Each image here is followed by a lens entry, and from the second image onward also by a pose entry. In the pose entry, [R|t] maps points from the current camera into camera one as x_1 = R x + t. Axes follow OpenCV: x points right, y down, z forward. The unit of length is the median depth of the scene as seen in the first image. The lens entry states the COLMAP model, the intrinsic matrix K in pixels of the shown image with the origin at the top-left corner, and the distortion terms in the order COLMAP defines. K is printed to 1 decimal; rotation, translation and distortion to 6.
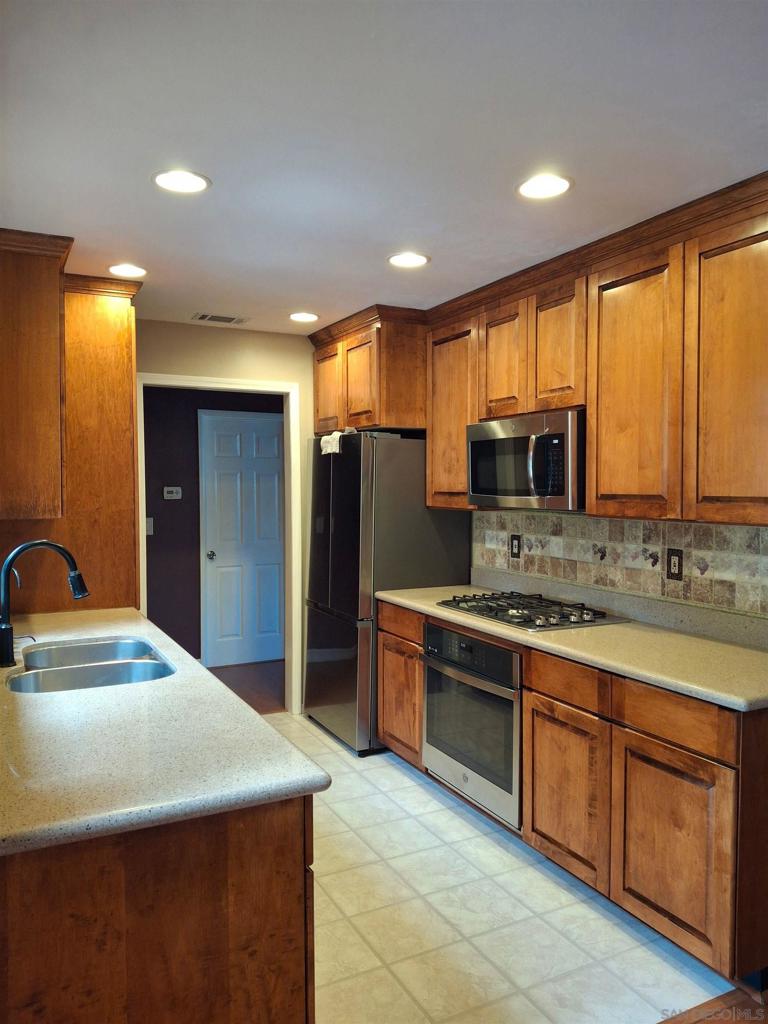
lens RADIAL K [[748.7, 0, 383.5], [0, 748.7, 511.3], [0, 0, 1]] dist [-0.000144, -0.000078]
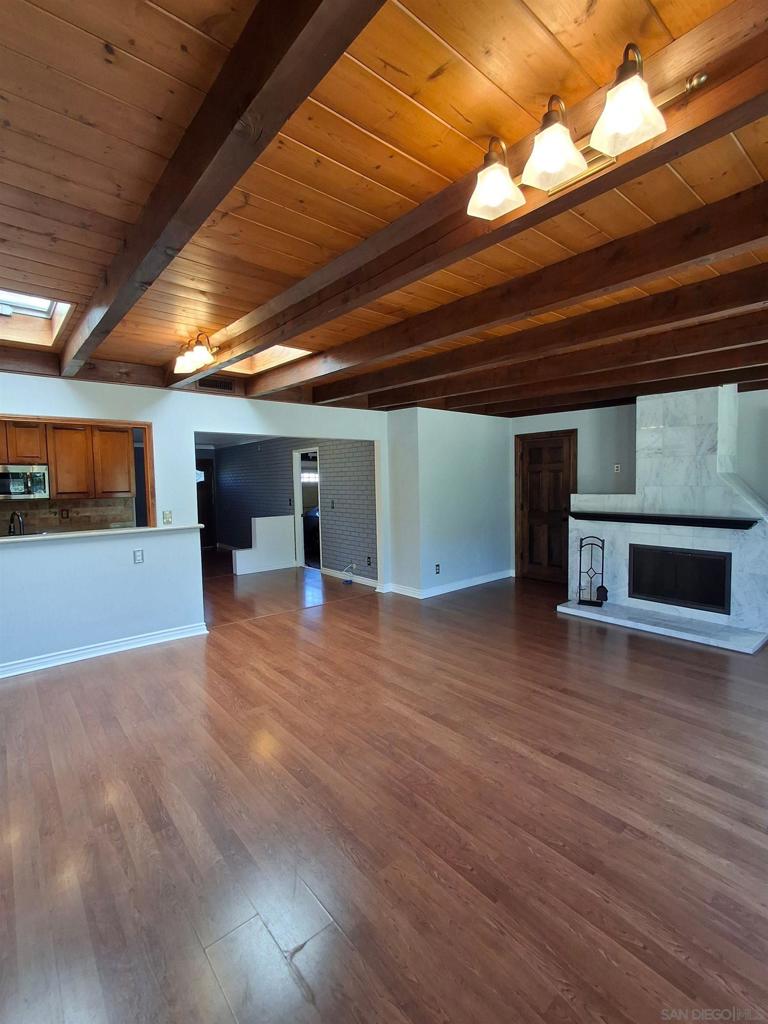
lens RADIAL K [[471.2, 0, 384.3], [0, 471.2, 510.4], [0, 0, 1]] dist [-0.000177, -0.000016]
pose [[-0.222114, -0.061739, 0.973064, -1.870396], [0.054654, 0.995636, 0.075647, -0.022584], [-0.973488, 0.069984, -0.217771, 0.096415]]
